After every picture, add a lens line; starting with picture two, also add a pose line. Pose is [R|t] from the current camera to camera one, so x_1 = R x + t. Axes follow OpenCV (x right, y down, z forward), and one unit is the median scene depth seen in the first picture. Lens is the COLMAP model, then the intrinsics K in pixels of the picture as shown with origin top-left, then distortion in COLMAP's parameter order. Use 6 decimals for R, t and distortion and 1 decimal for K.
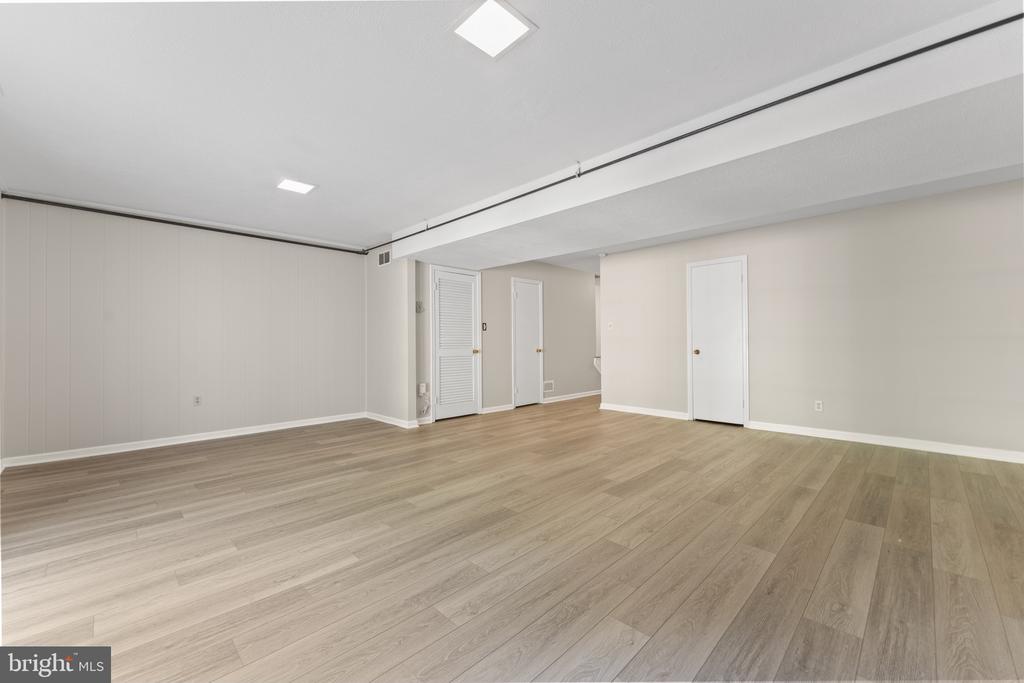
lens RADIAL K [[406.6, 0, 509.3], [0, 406.6, 337.7], [0, 0, 1]] dist [0.000283, -0.000077]
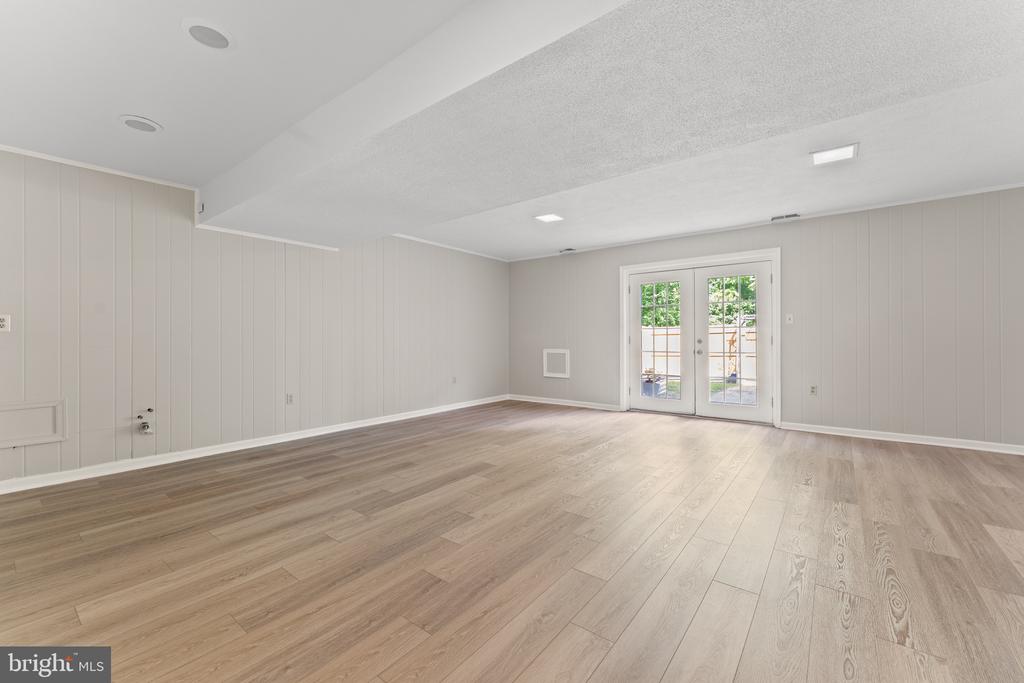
lens RADIAL K [[417.7, 0, 506.0], [0, 417.7, 339.3], [0, 0, 1]] dist [0.002336, -0.000318]
pose [[-0.992195, 0.011242, -0.124188, 0.301721], [0.012421, 0.999885, -0.008720, 0.018955], [0.124076, -0.010194, -0.992220, 1.914453]]
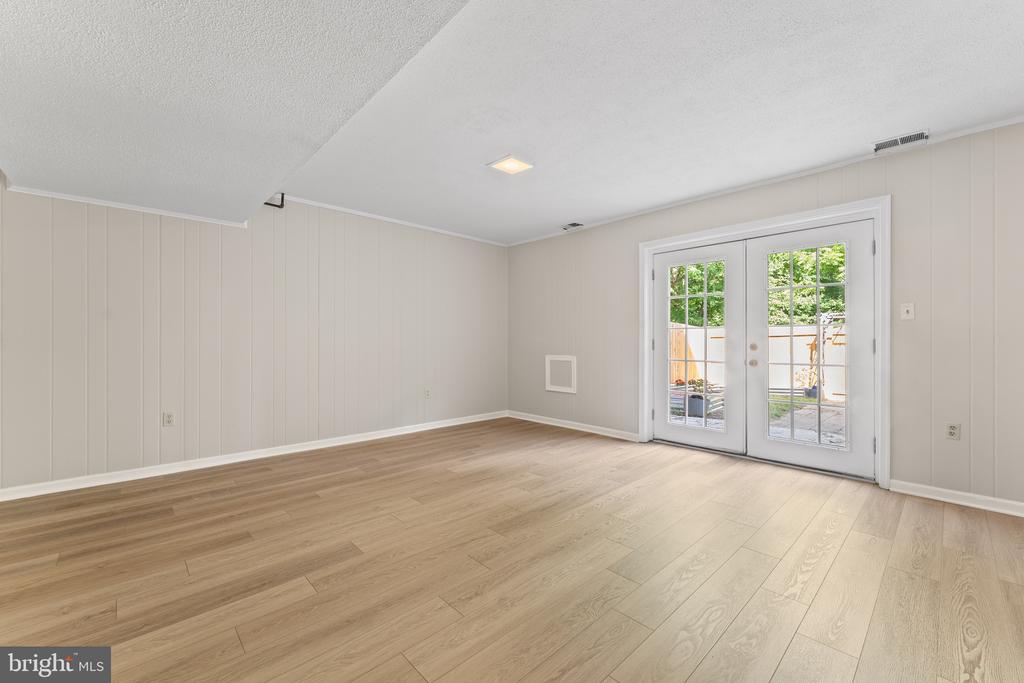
lens RADIAL K [[412.0, 0, 508.7], [0, 412.0, 342.5], [0, 0, 1]] dist [-0.000547, -0.000191]
pose [[-0.999655, 0.007023, 0.025302, -0.038654], [0.006807, 0.999940, -0.008625, 0.015412], [-0.025361, -0.008450, -0.999643, 1.483672]]
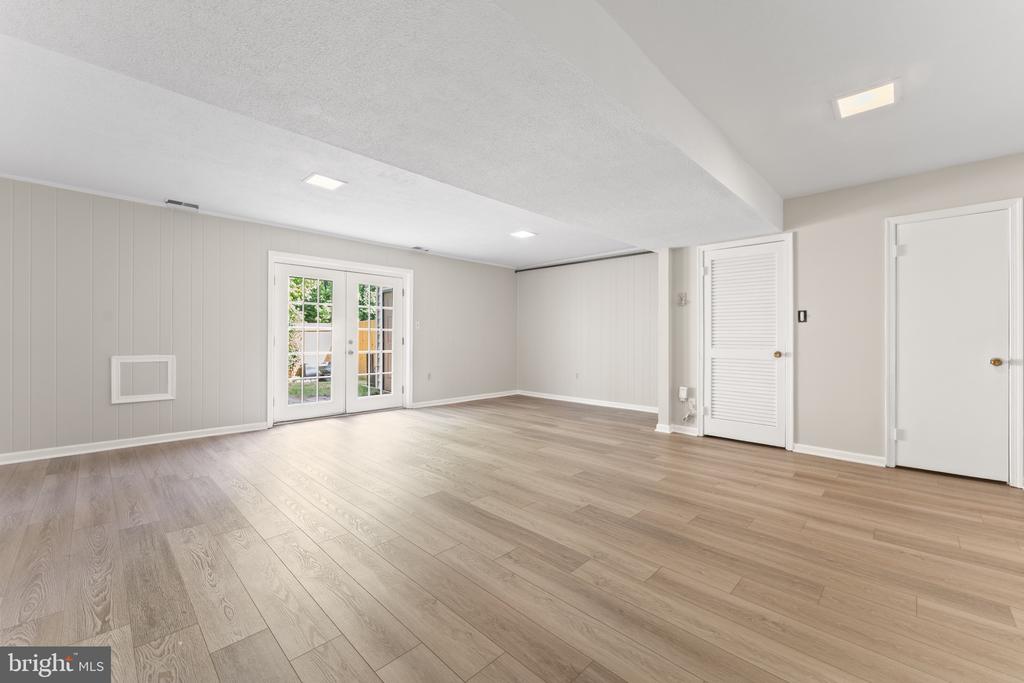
lens RADIAL K [[411.2, 0, 512.0], [0, 411.2, 341.5], [0, 0, 1]] dist [0.002575, 0.000258]
pose [[0.016719, 0.013009, -0.999776, 1.064771], [0.007359, 0.999887, 0.013134, 0.001512], [0.999833, -0.007577, 0.016621, 0.998559]]
